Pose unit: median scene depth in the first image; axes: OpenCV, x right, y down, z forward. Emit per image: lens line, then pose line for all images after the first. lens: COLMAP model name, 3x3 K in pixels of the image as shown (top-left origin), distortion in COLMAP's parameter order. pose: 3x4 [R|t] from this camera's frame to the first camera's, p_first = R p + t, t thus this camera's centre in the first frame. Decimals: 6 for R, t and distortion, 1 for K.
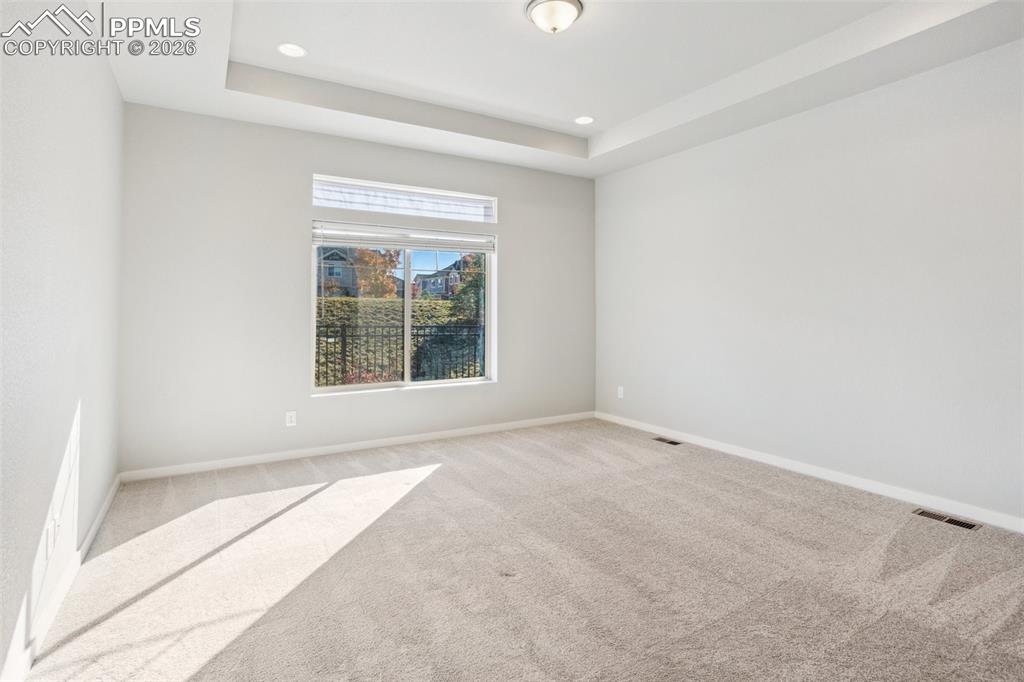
lens RADIAL K [[503.0, 0, 524.8], [0, 503.0, 291.9], [0, 0, 1]] dist [-0.003653, 0.000624]
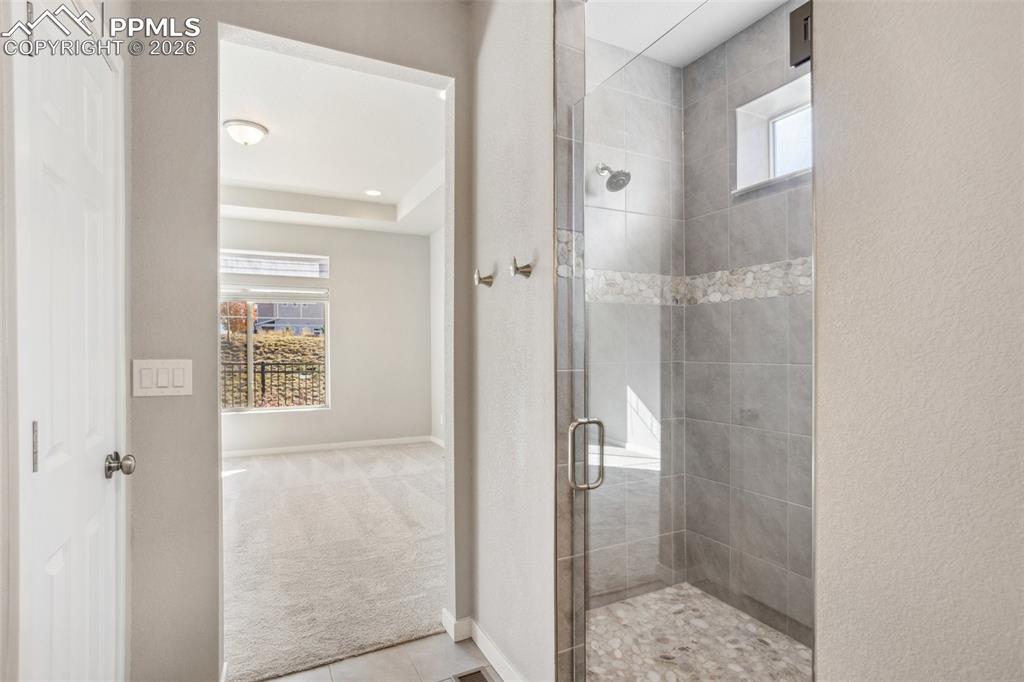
lens RADIAL K [[503.0, 0, 508.6], [0, 503.0, 341.9], [0, 0, 1]] dist [-0.003653, 0.000624]
pose [[0.995598, -0.007657, -0.093412, 0.492479], [0.009961, 0.999657, 0.024225, -0.008606], [0.093195, -0.025049, 0.995333, -0.162721]]
